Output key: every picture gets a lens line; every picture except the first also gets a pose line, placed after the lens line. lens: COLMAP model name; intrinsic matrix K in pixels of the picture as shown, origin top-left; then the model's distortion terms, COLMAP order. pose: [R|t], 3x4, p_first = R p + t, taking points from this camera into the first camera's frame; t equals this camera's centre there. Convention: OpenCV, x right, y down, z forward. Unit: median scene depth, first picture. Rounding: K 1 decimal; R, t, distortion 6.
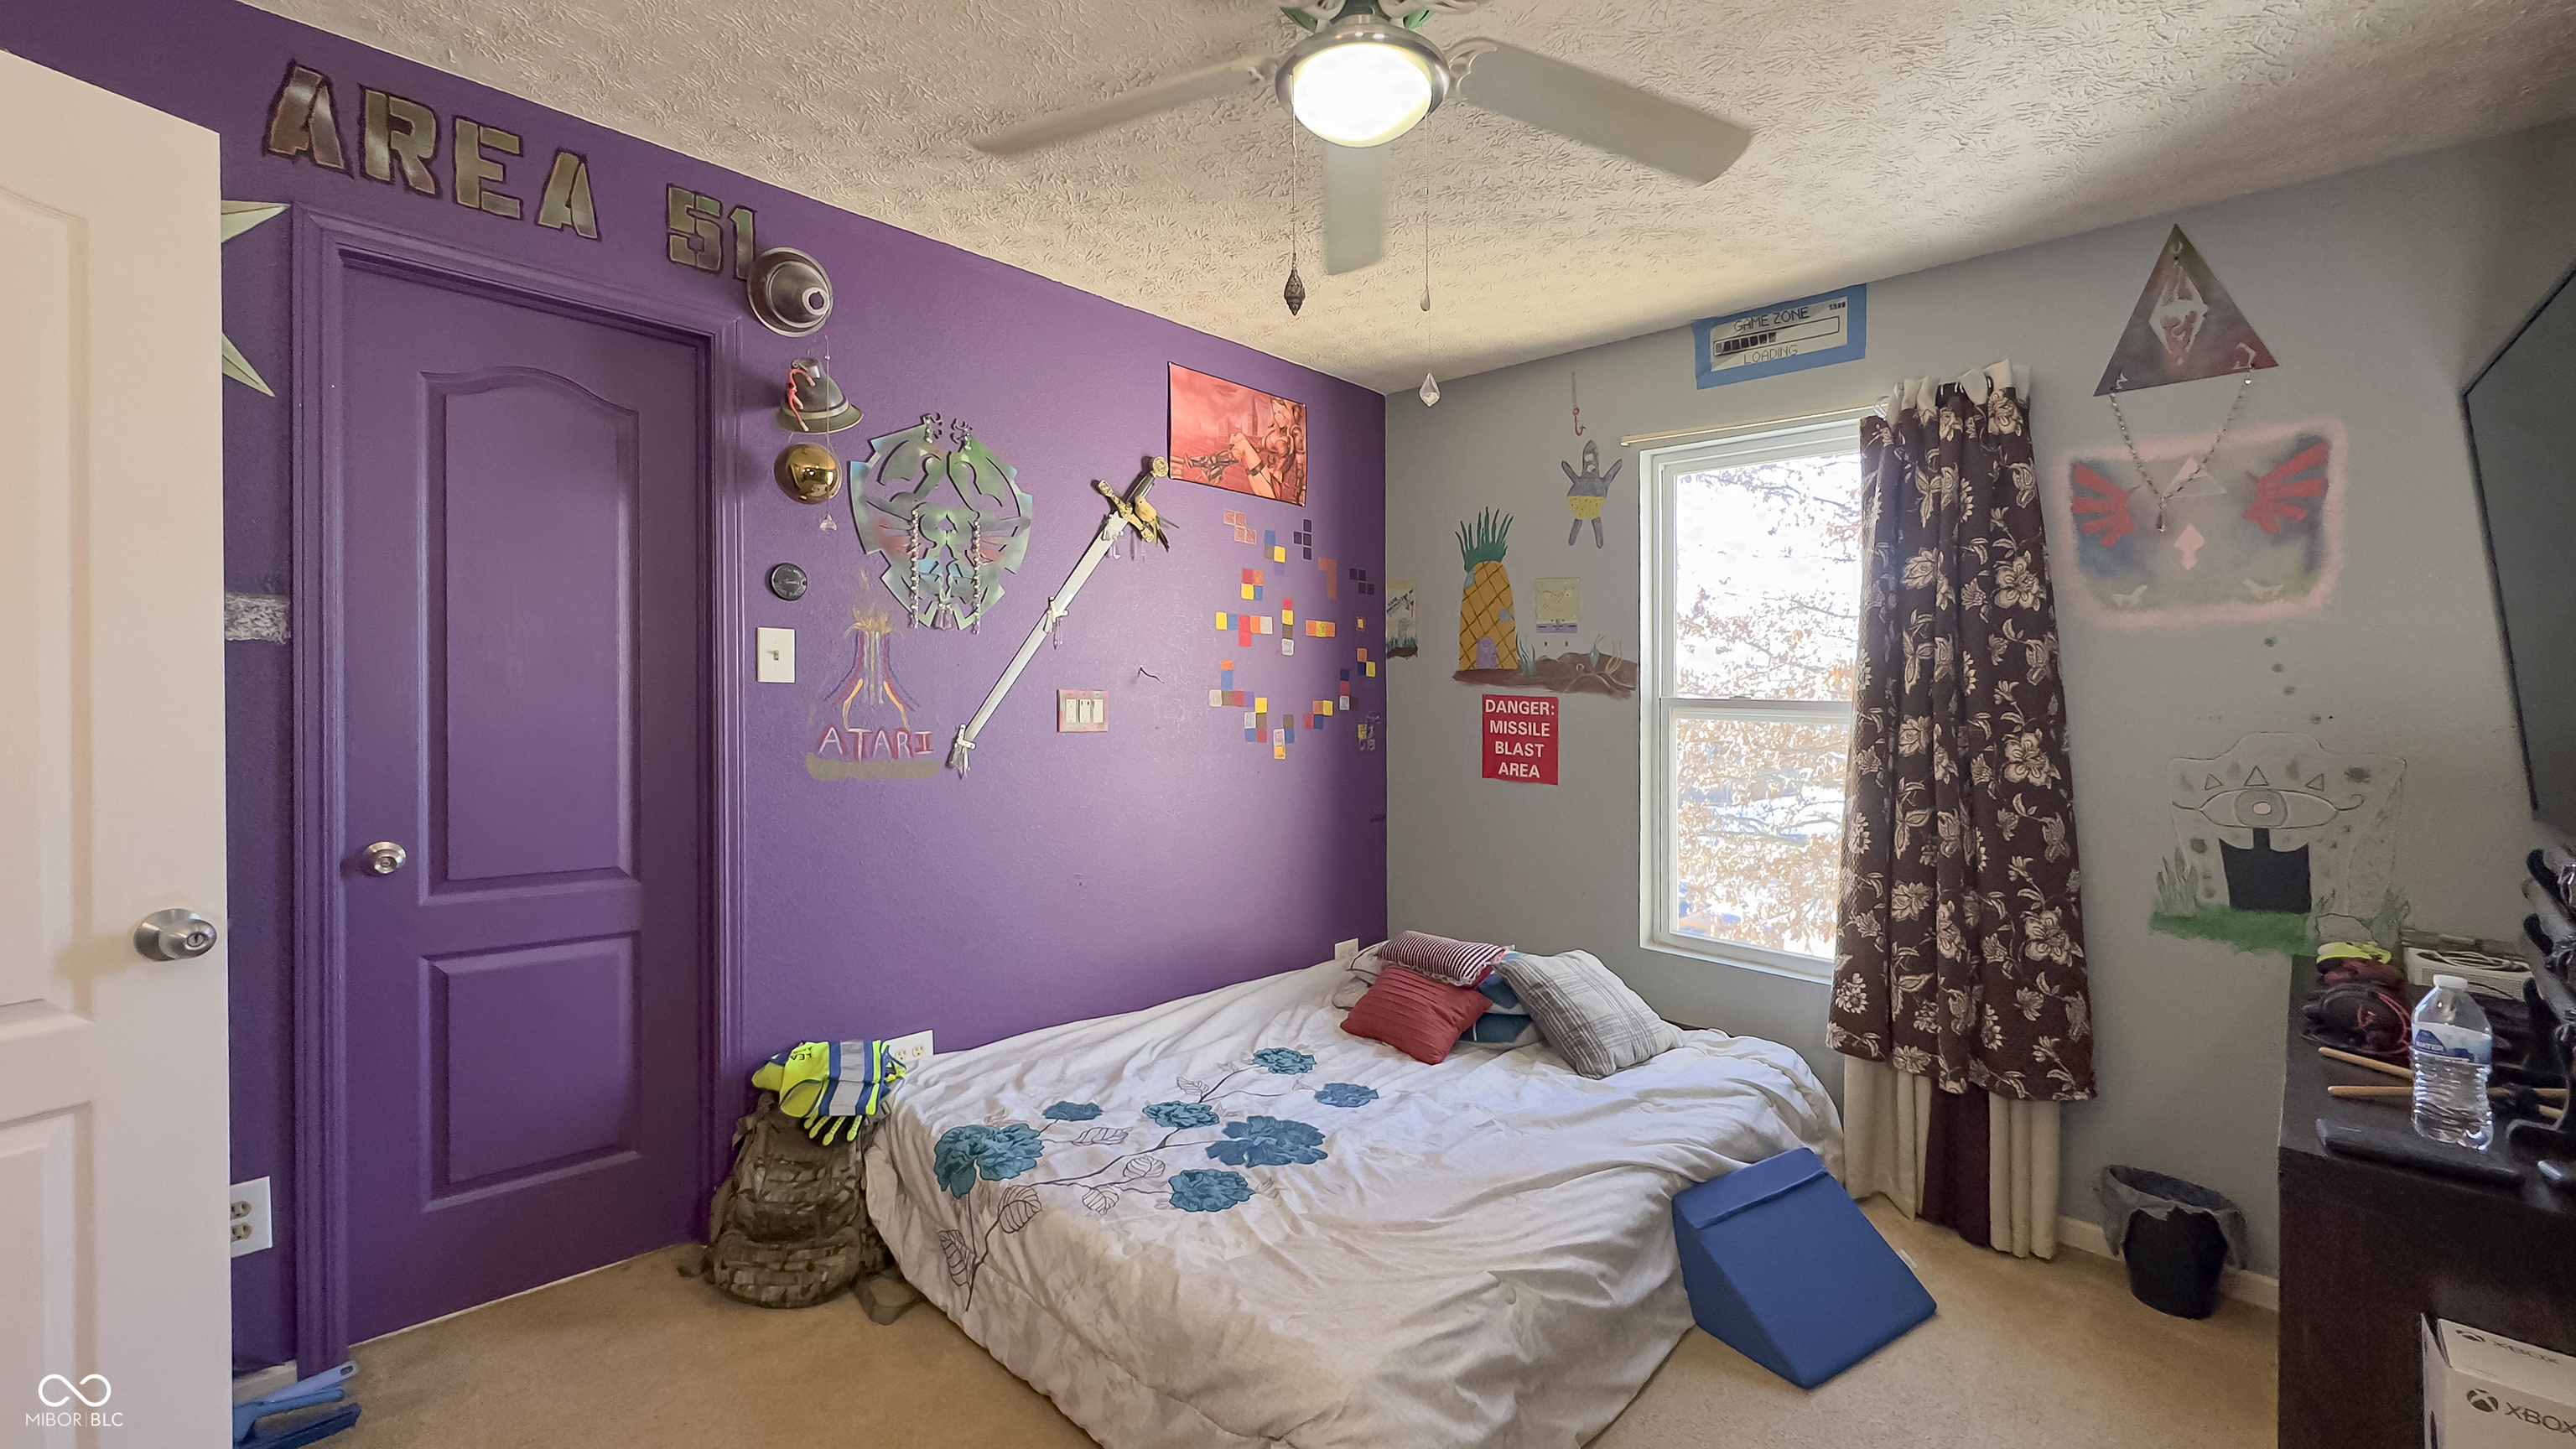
lens RADIAL K [[1041.1, 0, 1290.3], [0, 1041.1, 699.0], [0, 0, 1]] dist [-0.004443, -0.000264]
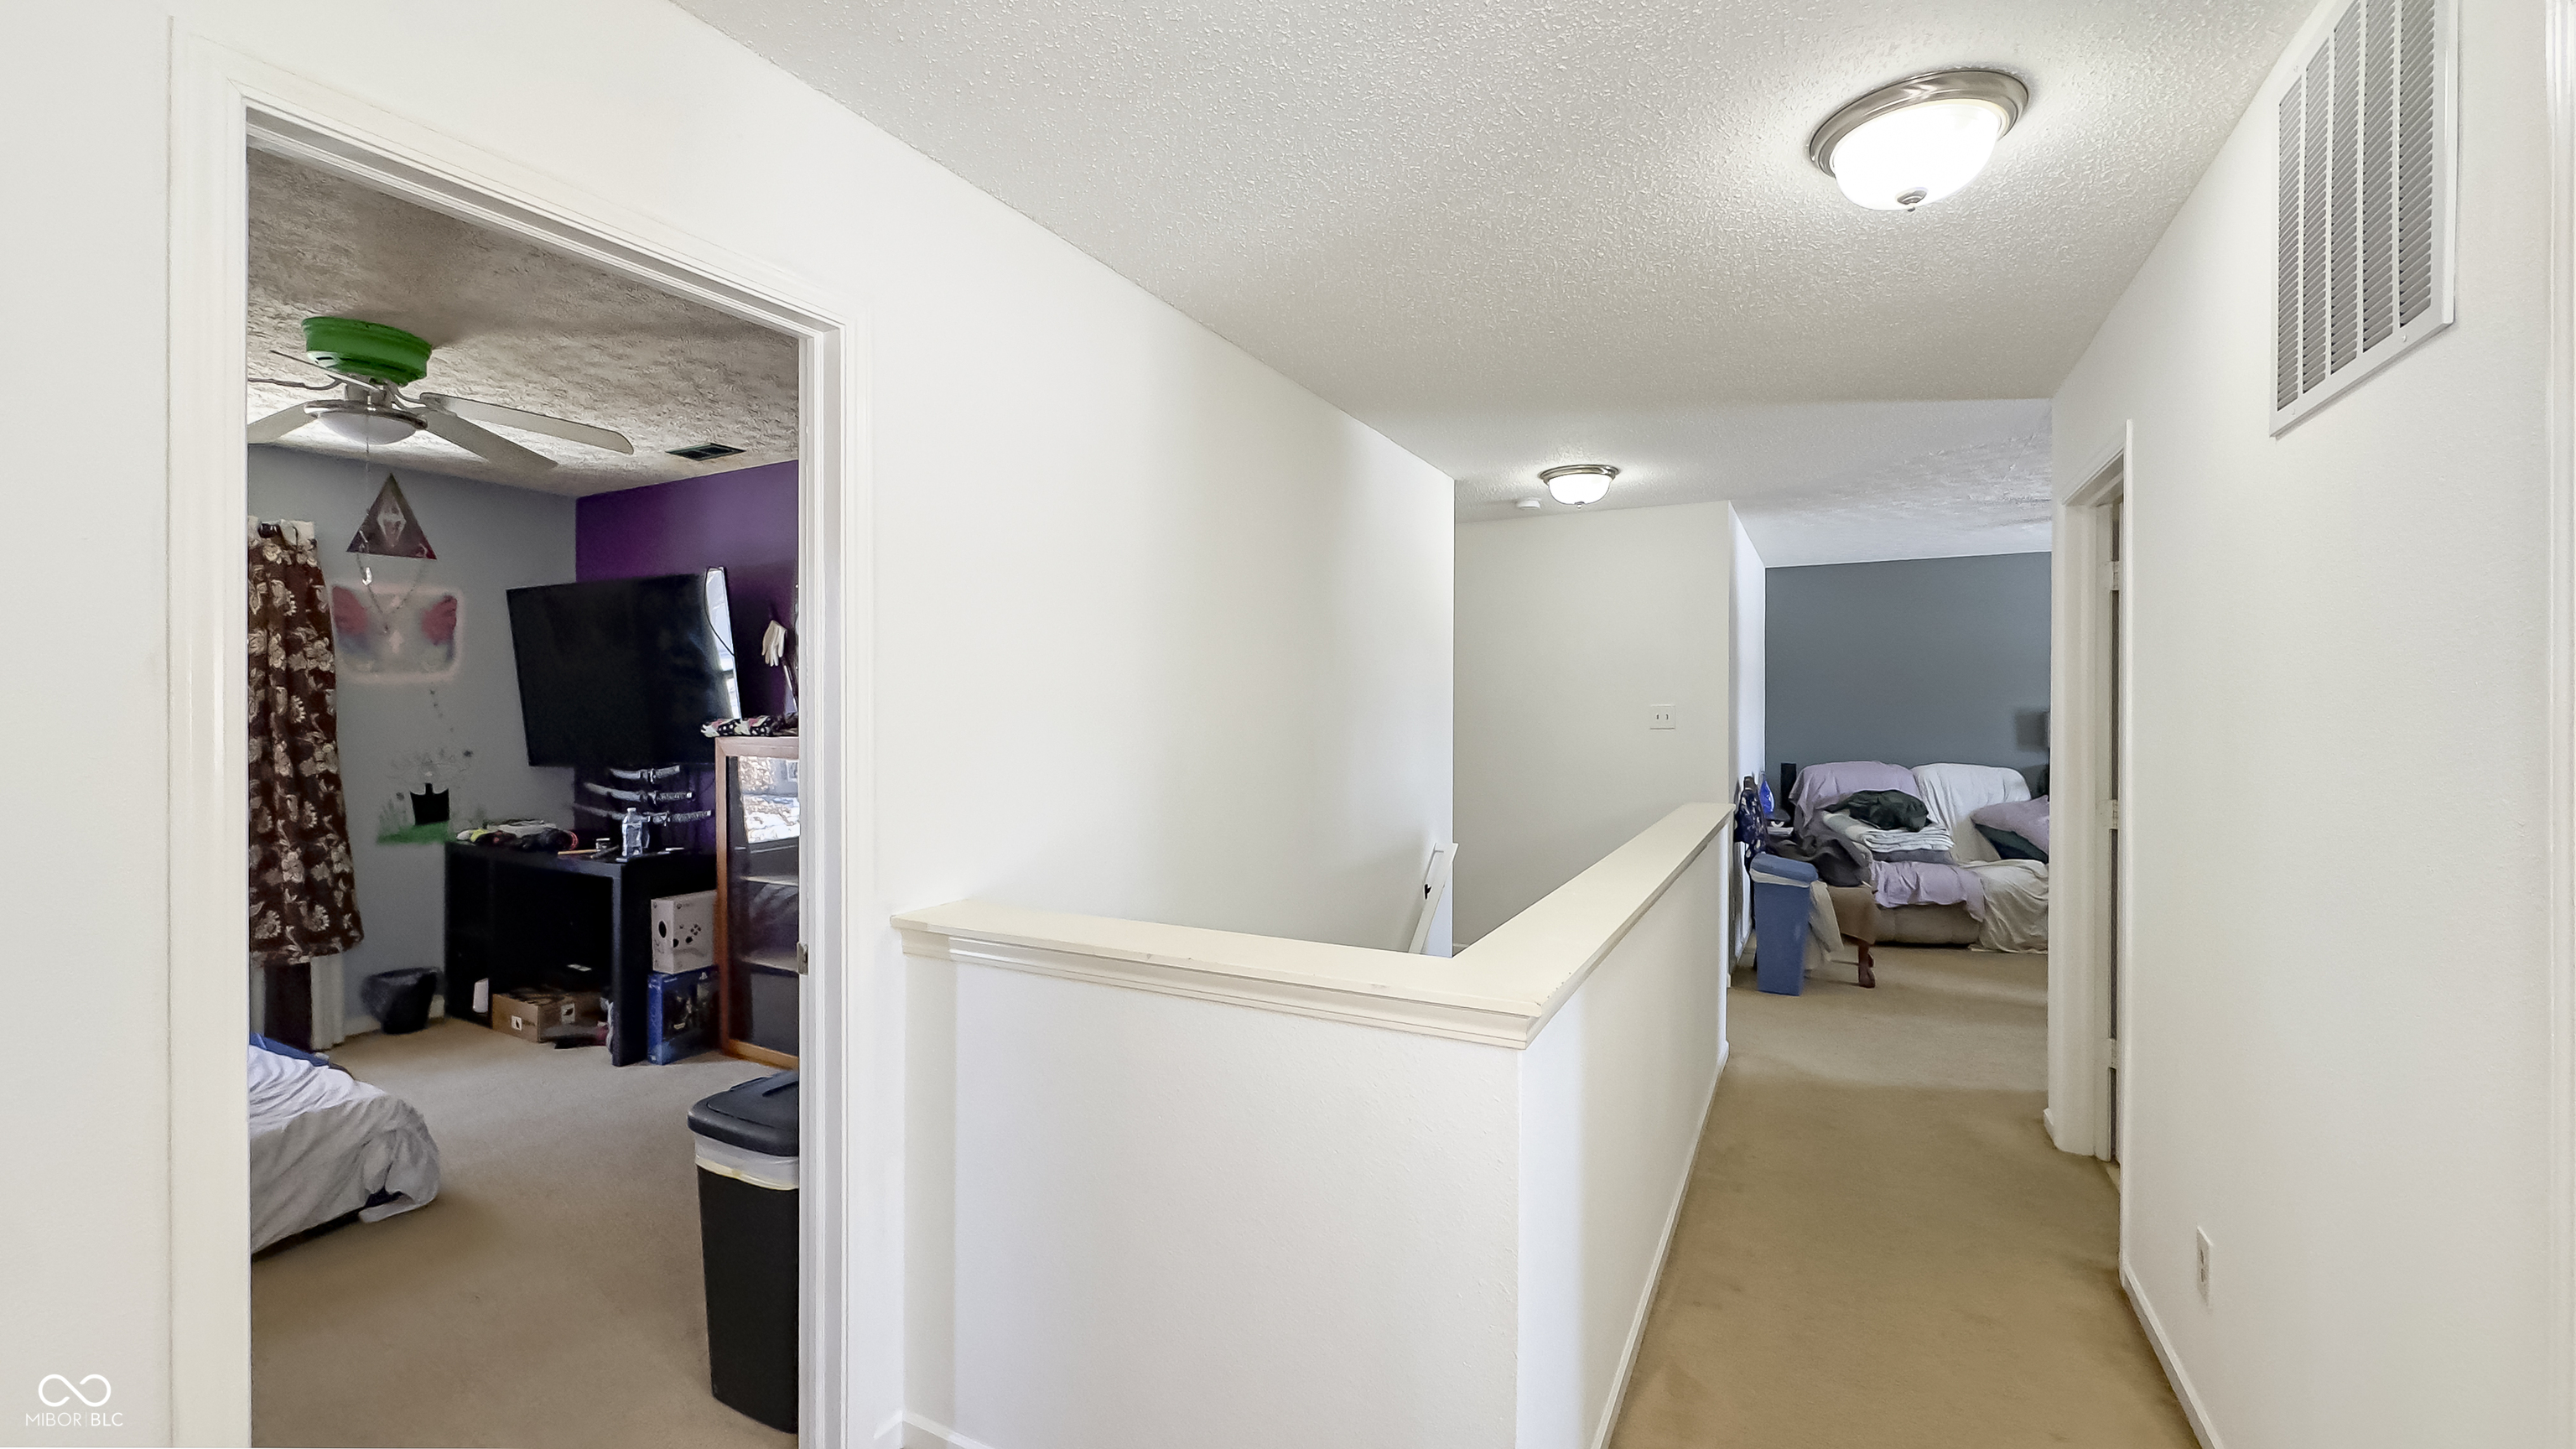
lens RADIAL K [[1020.4, 0, 1291.3], [0, 1020.4, 720.5], [0, 0, 1]] dist [-0.000979, -0.000129]
pose [[-0.300081, -0.034075, 0.953305, -1.294001], [-0.005418, 0.999407, 0.034017, -0.067085], [-0.953898, 0.005043, -0.300088, -0.014508]]
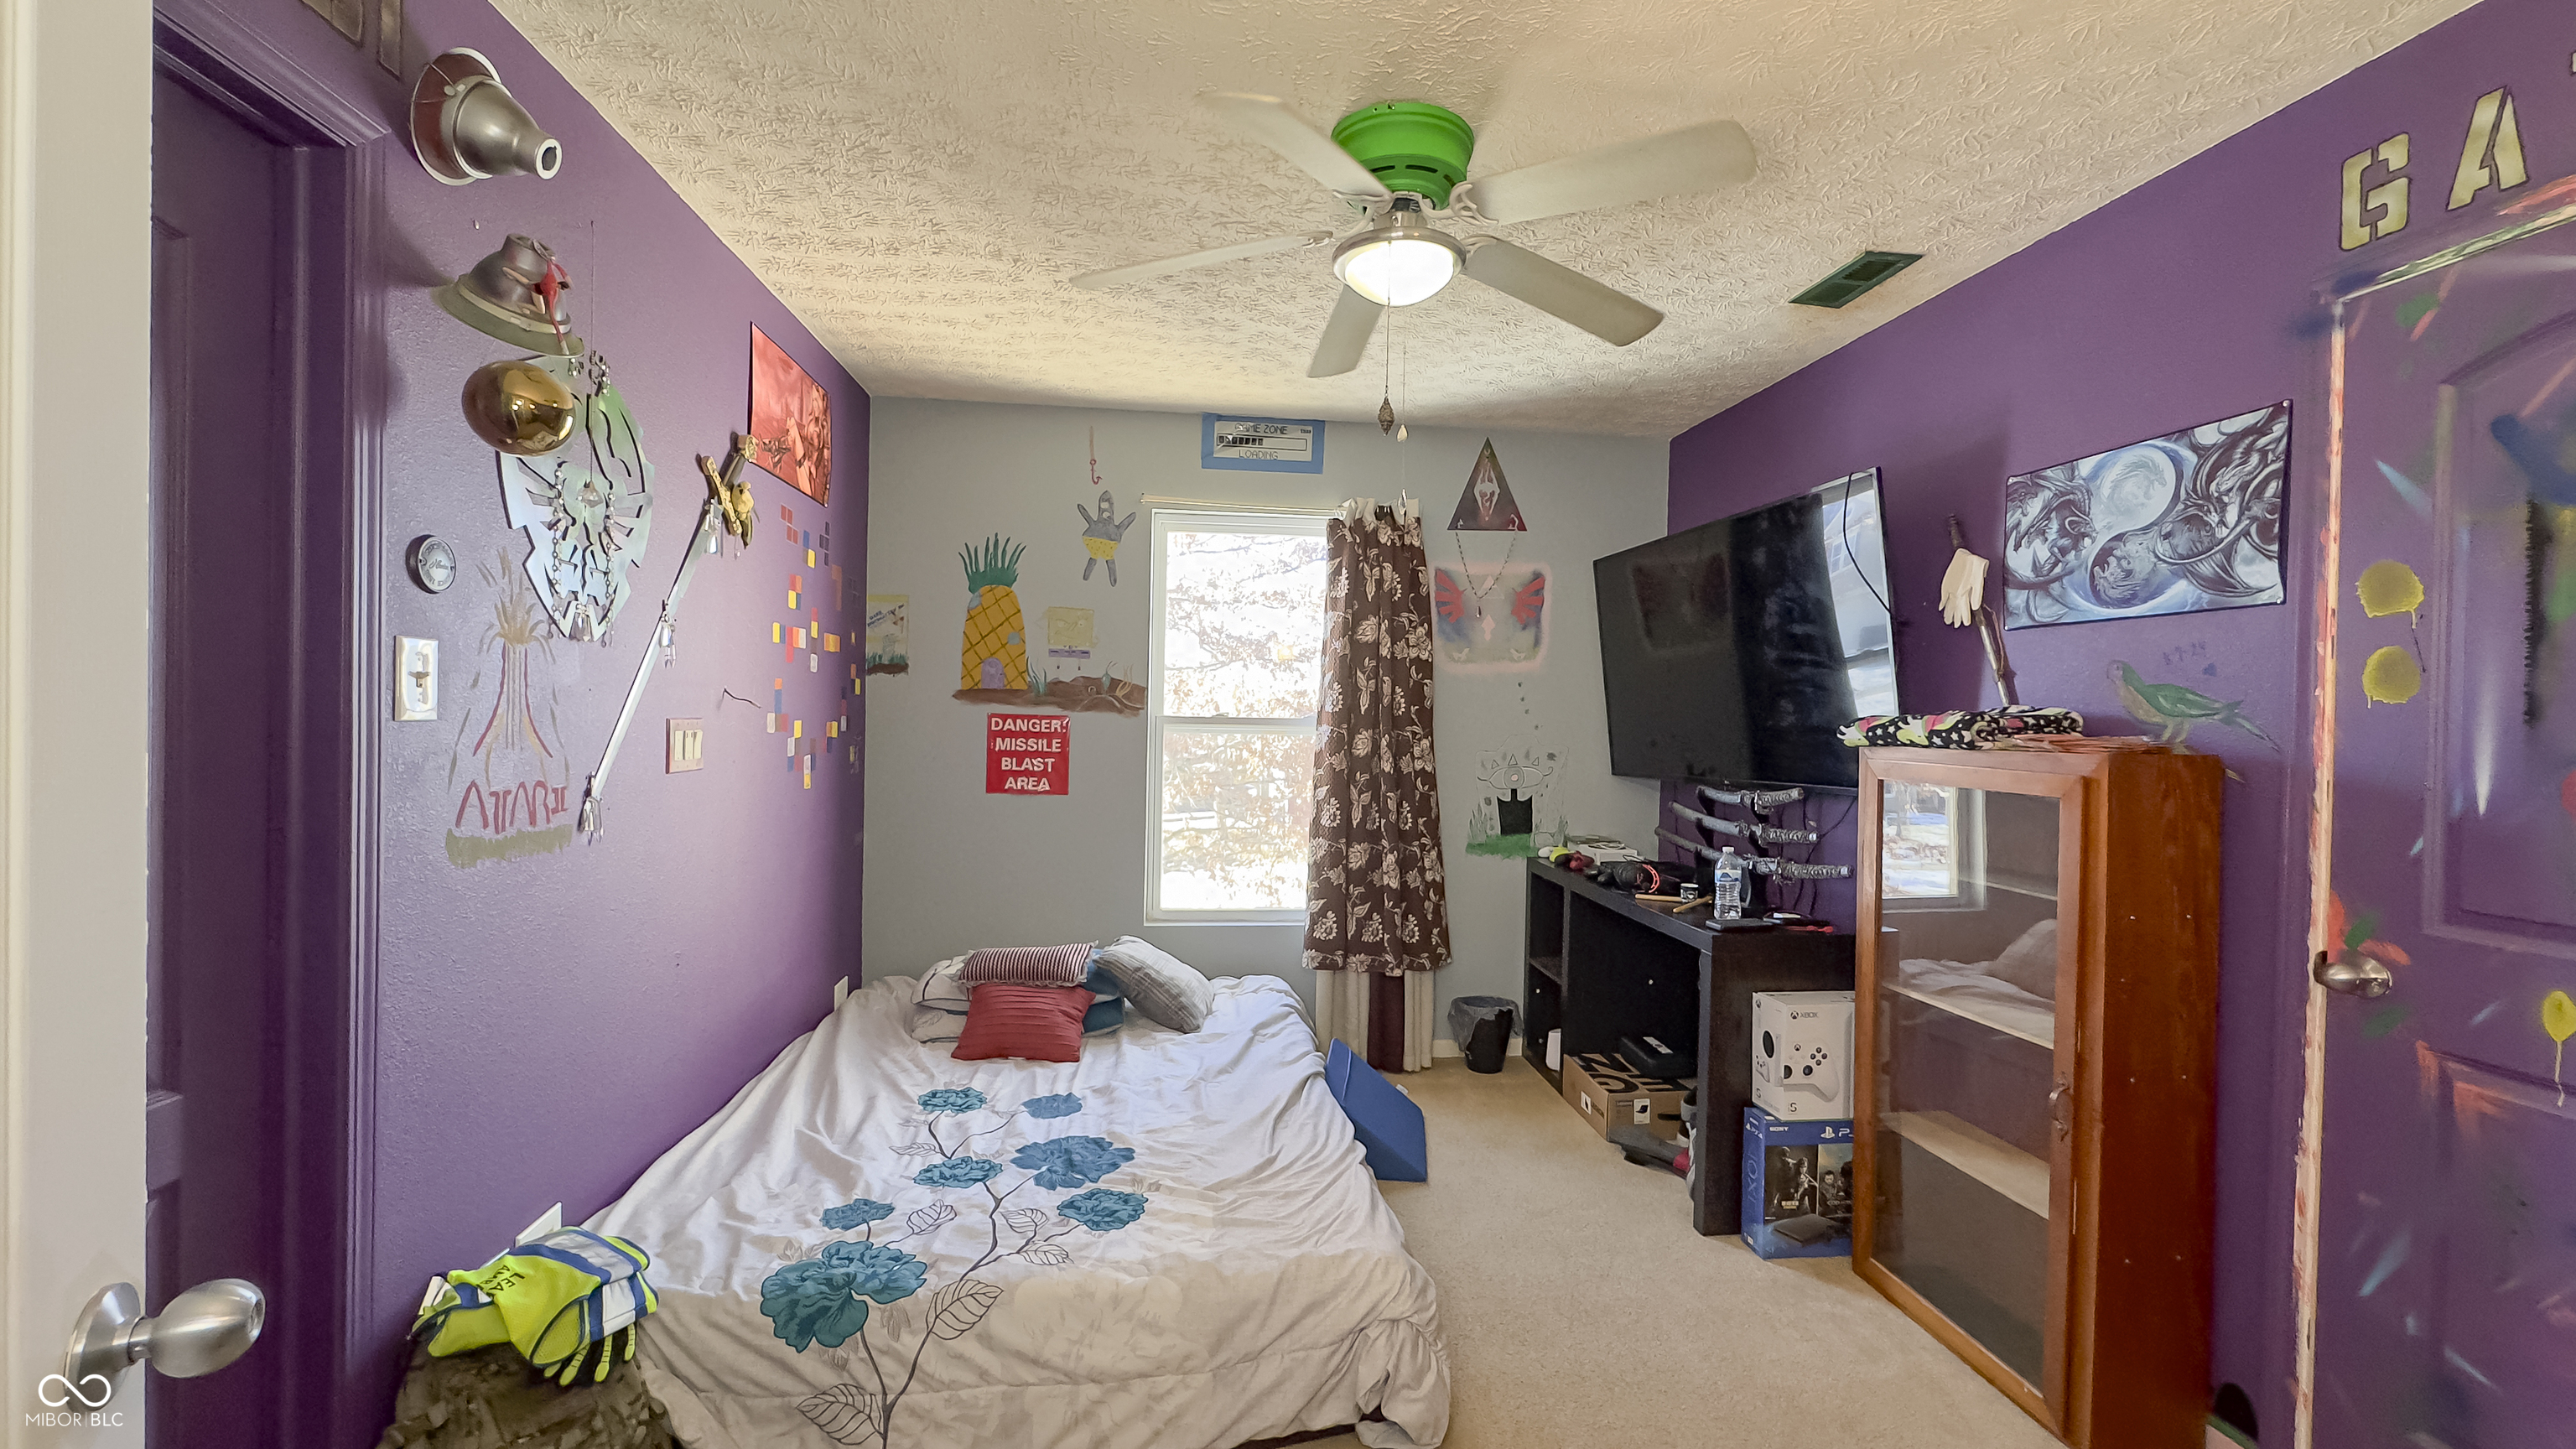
lens RADIAL K [[1036.6, 0, 1278.0], [0, 1036.6, 715.8], [0, 0, 1]] dist [-0.000483, 0.000055]
pose [[0.622597, -0.014769, 0.782403, -0.618951], [-0.000373, 0.999816, 0.019169, -0.030380], [-0.782543, -0.012226, 0.622477, 0.184214]]
